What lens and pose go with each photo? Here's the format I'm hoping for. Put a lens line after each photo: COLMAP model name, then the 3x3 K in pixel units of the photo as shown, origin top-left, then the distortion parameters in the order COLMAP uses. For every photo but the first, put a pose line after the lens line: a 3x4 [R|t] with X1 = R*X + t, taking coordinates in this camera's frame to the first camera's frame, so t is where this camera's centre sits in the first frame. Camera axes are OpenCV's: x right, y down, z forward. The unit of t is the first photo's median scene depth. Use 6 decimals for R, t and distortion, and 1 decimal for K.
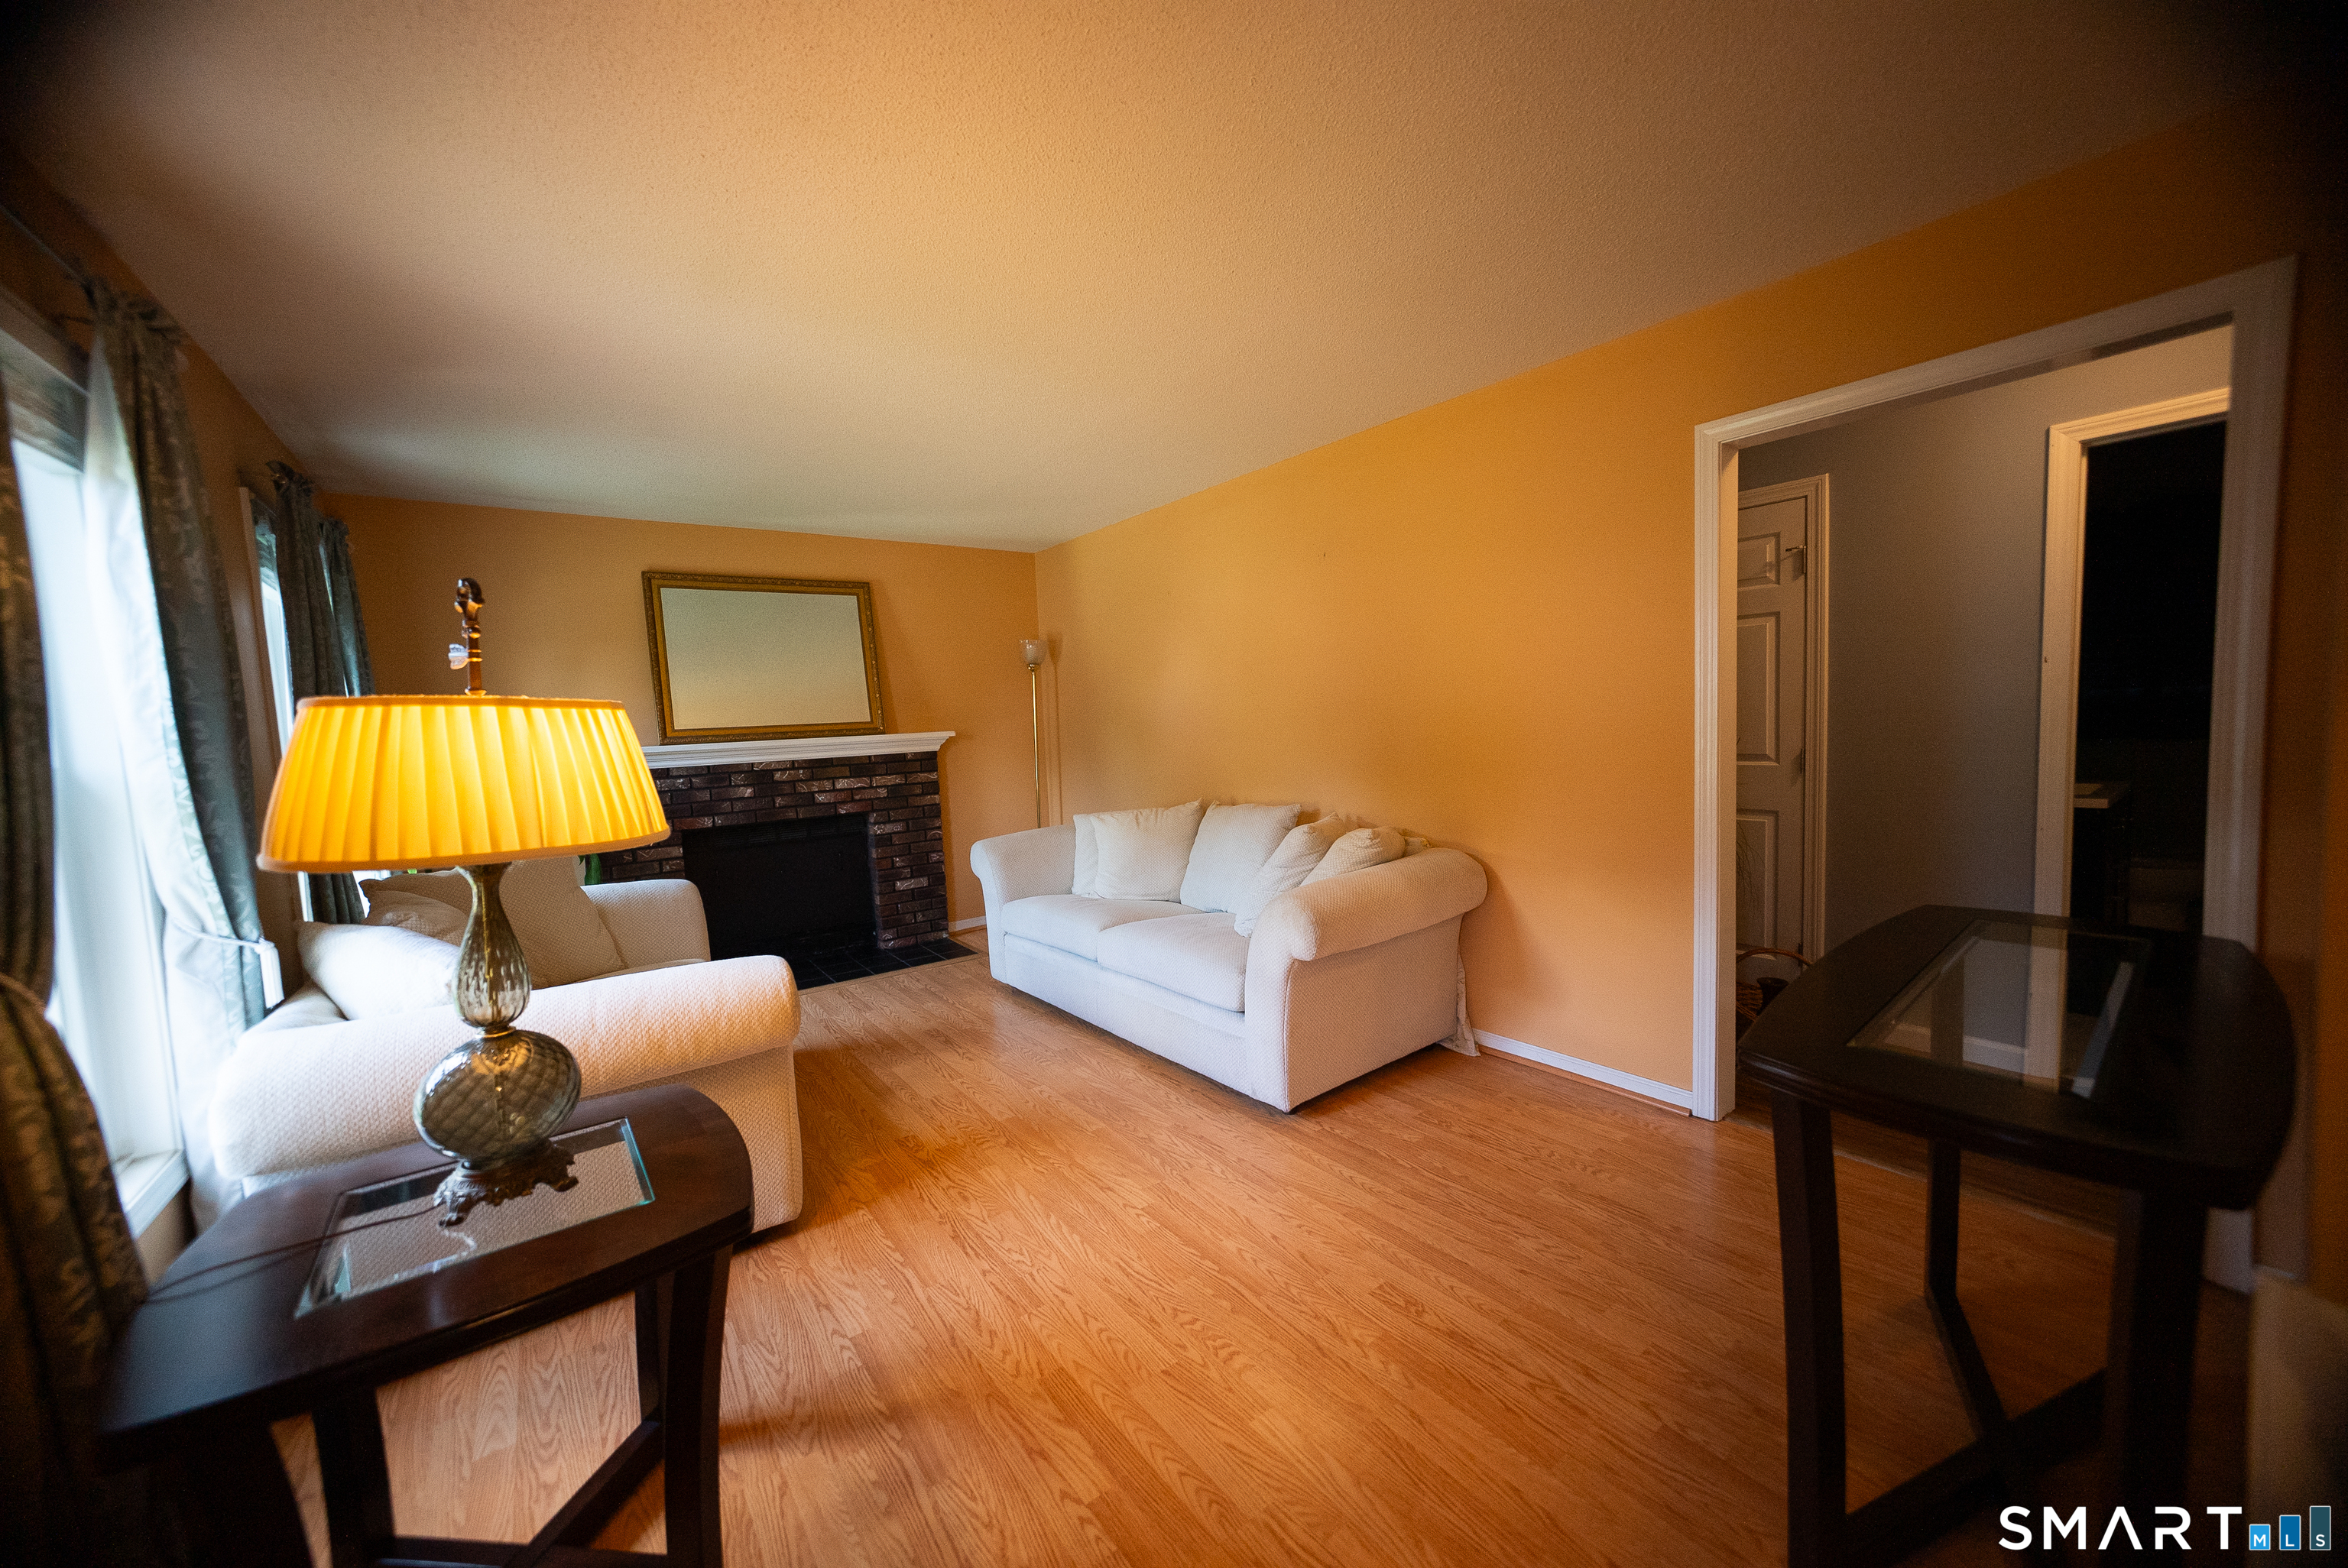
lens RADIAL K [[877.6, 0, 1177.3], [0, 877.6, 787.6], [0, 0, 1]] dist [-0.002500, 0.002481]
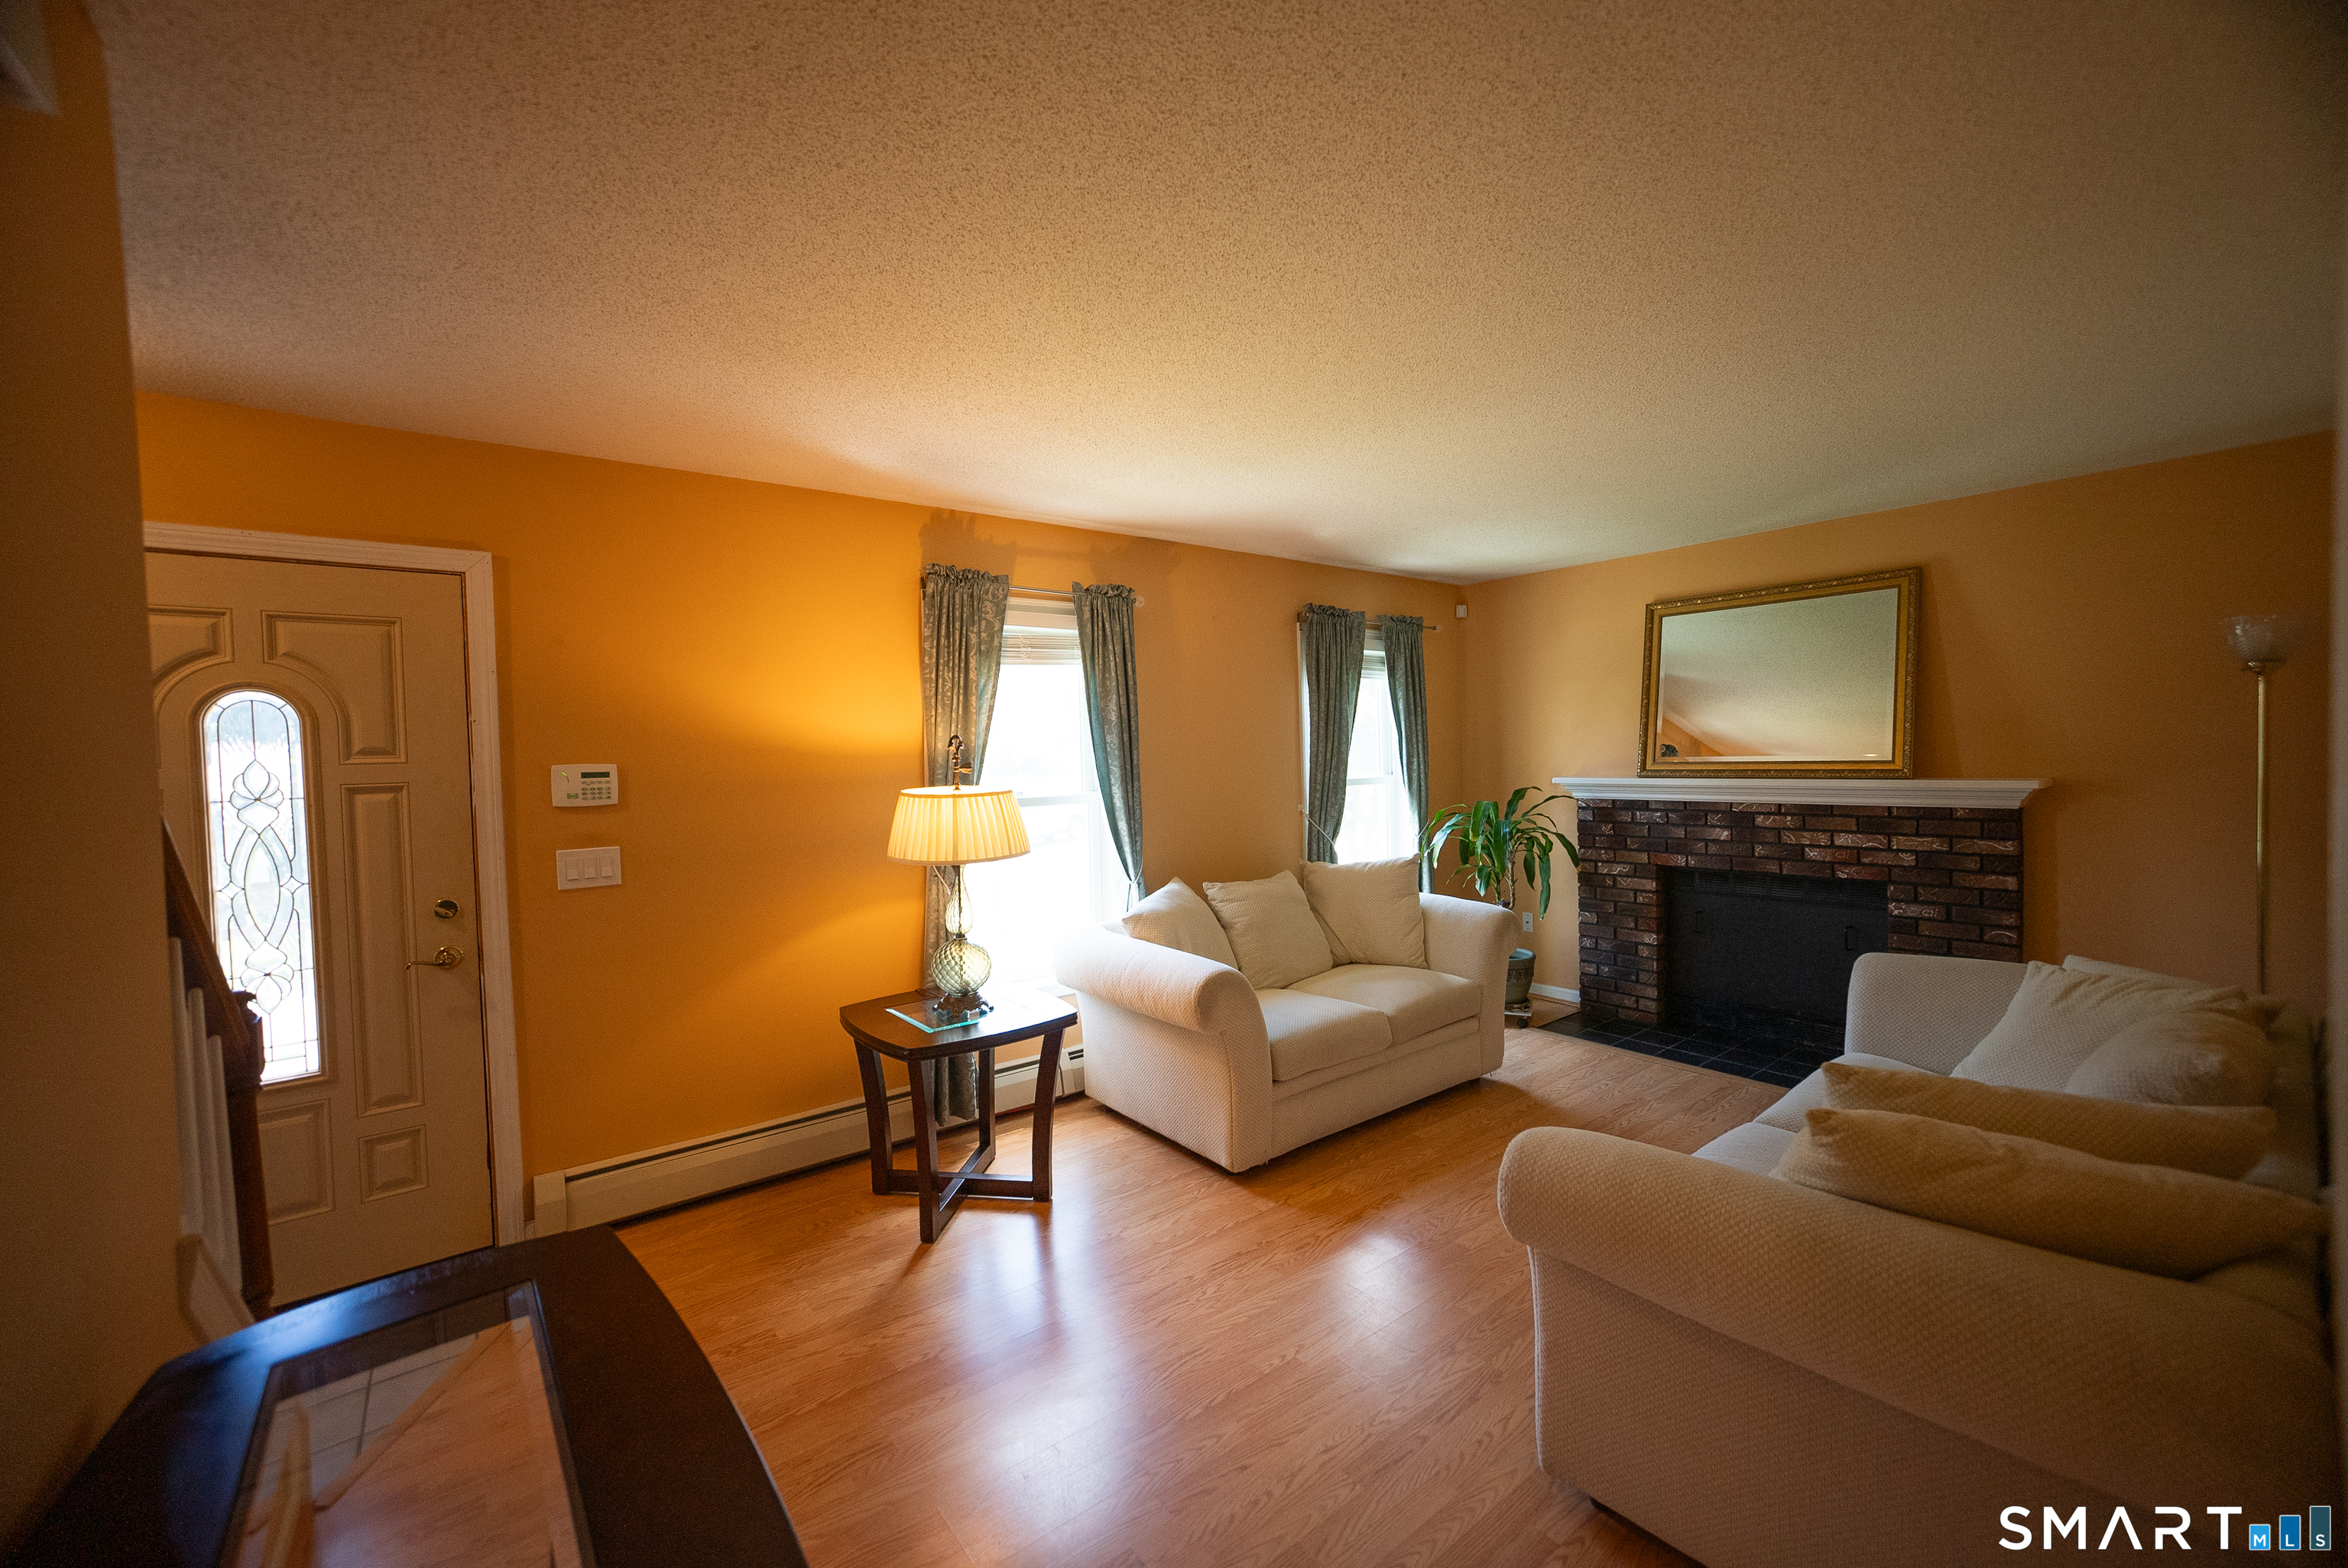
lens RADIAL K [[932.0, 0, 1169.0], [0, 932.0, 783.2], [0, 0, 1]] dist [0.002174, 0.000173]
pose [[0.019595, 0.079433, -0.996648, 0.426208], [-0.051190, 0.995611, 0.078344, -0.089364], [0.998497, 0.049483, 0.023575, 0.397930]]
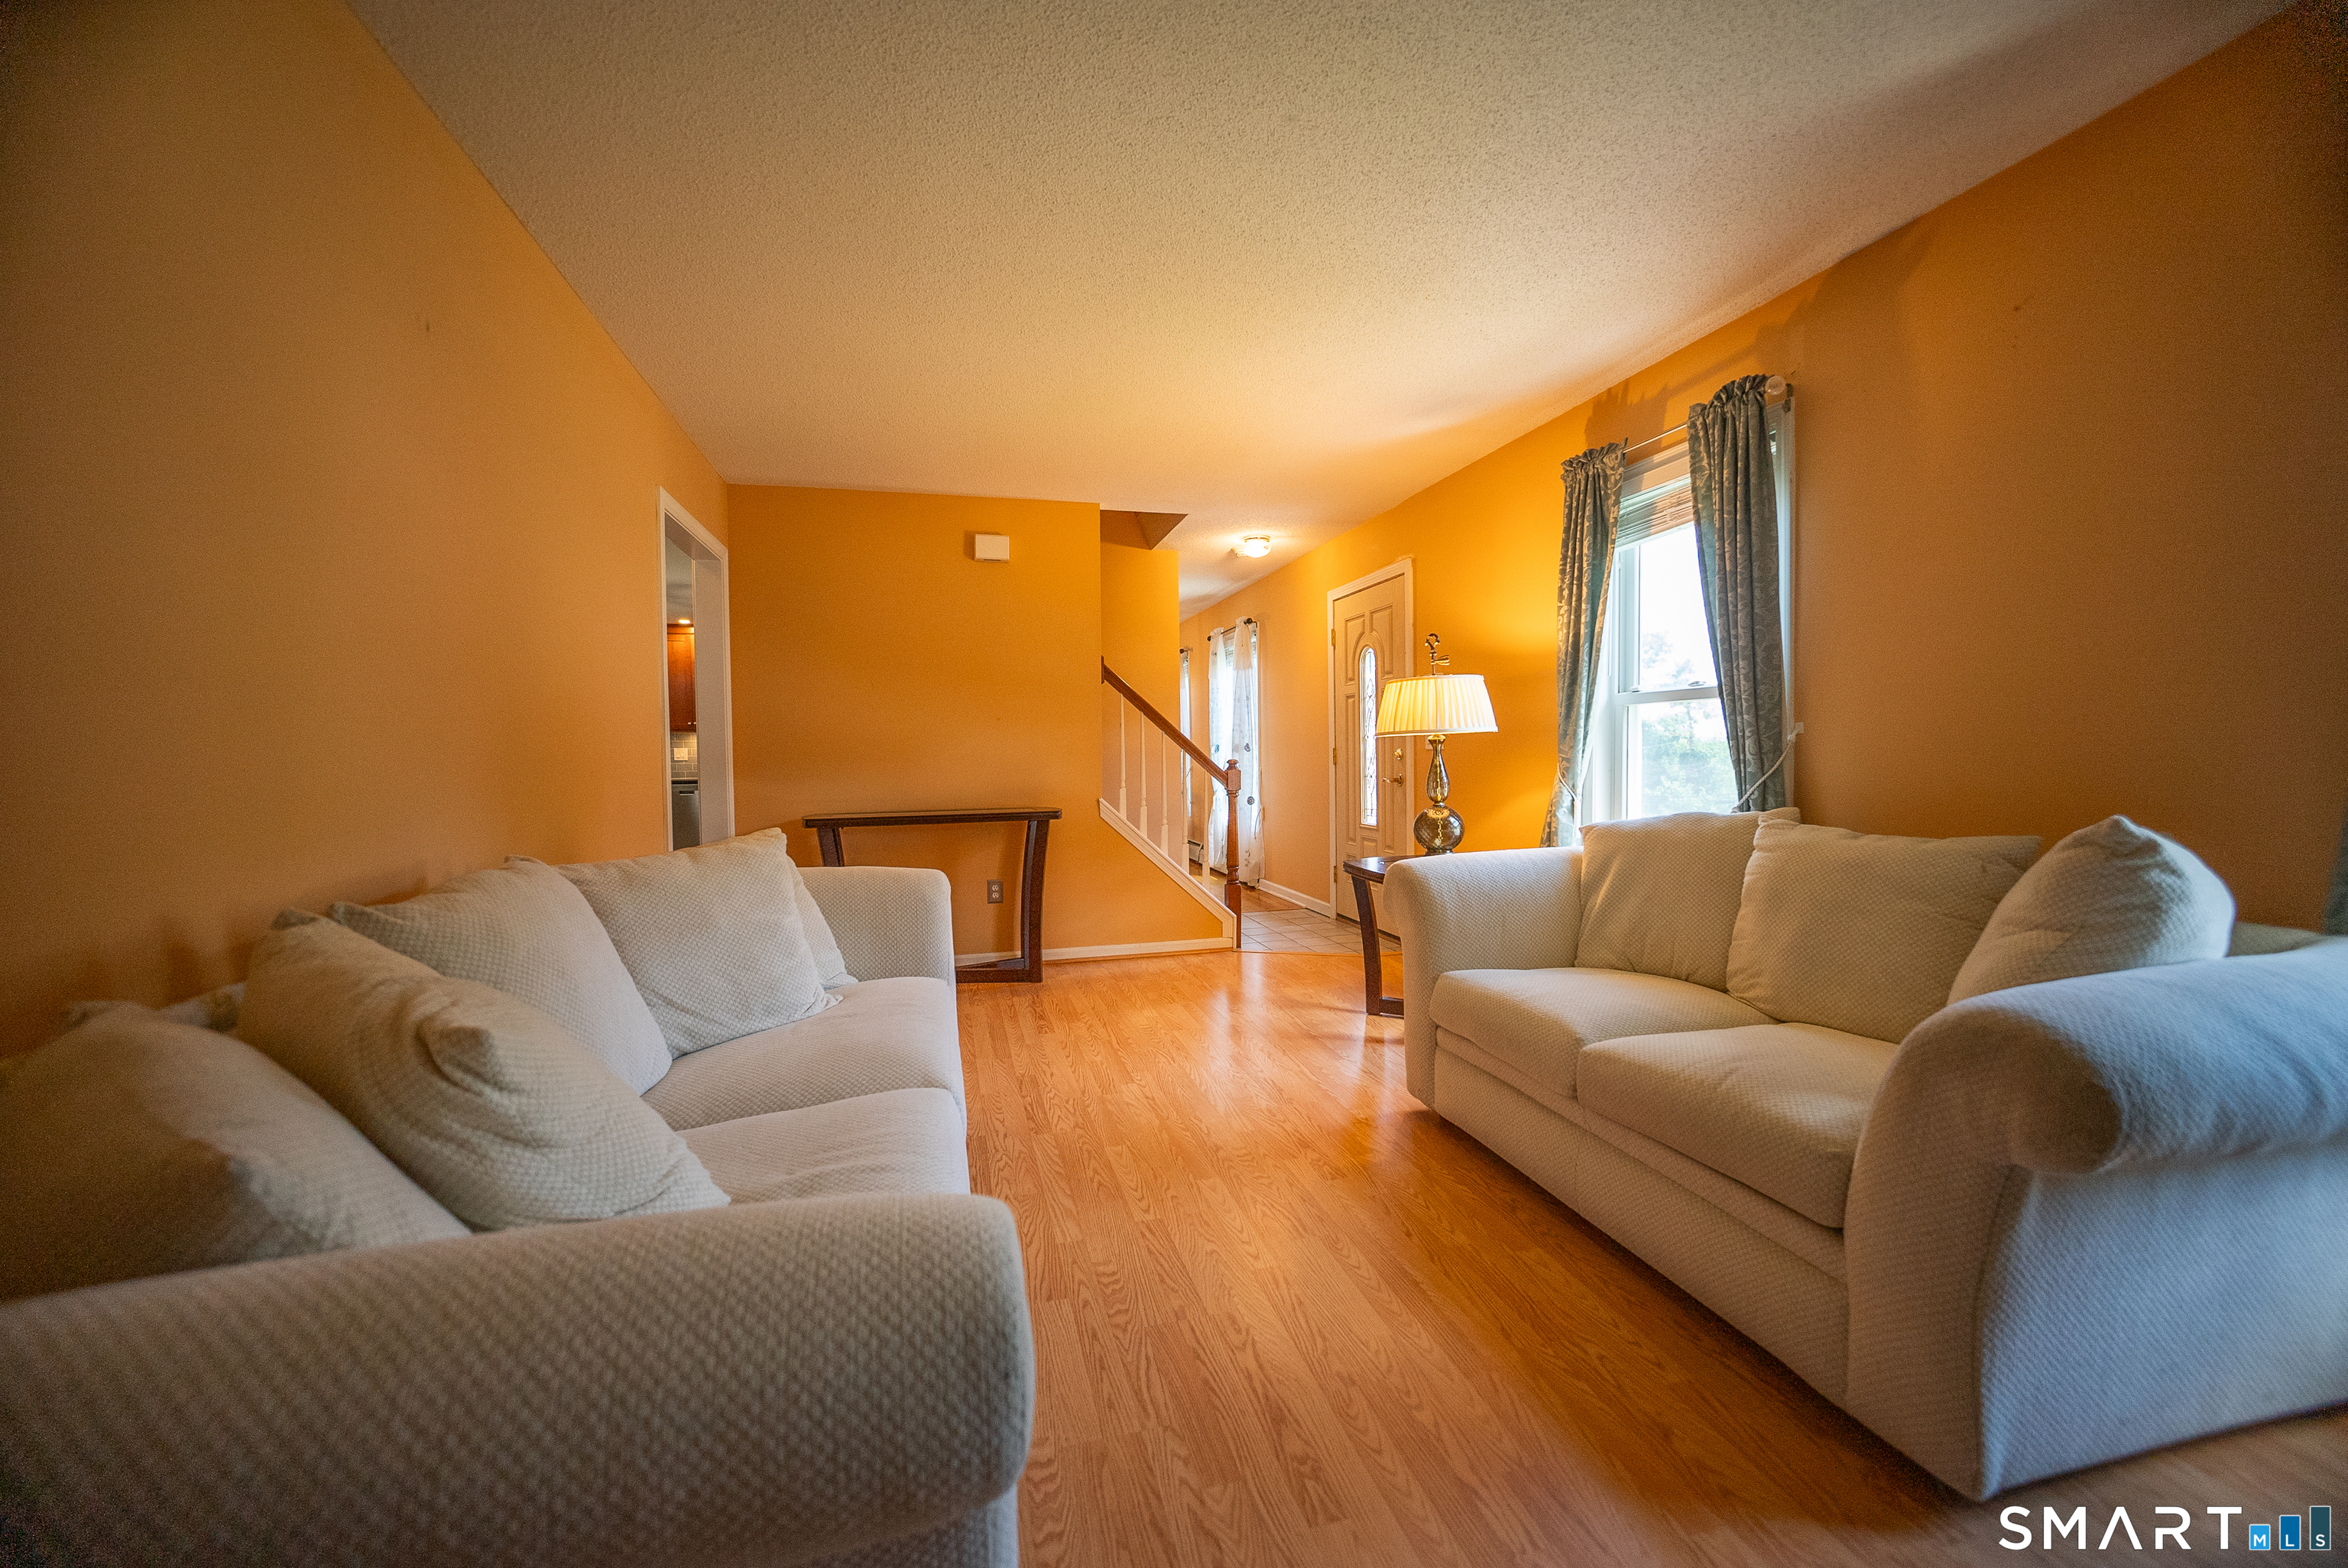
lens RADIAL K [[932.0, 0, 1173.0], [0, 932.0, 785.7], [0, 0, 1]] dist [0.002174, 0.000173]
pose [[-0.923922, 0.042699, 0.380191, -0.298178], [0.076725, 0.994243, 0.074790, -0.016904], [-0.374809, 0.098270, -0.921879, 1.051245]]
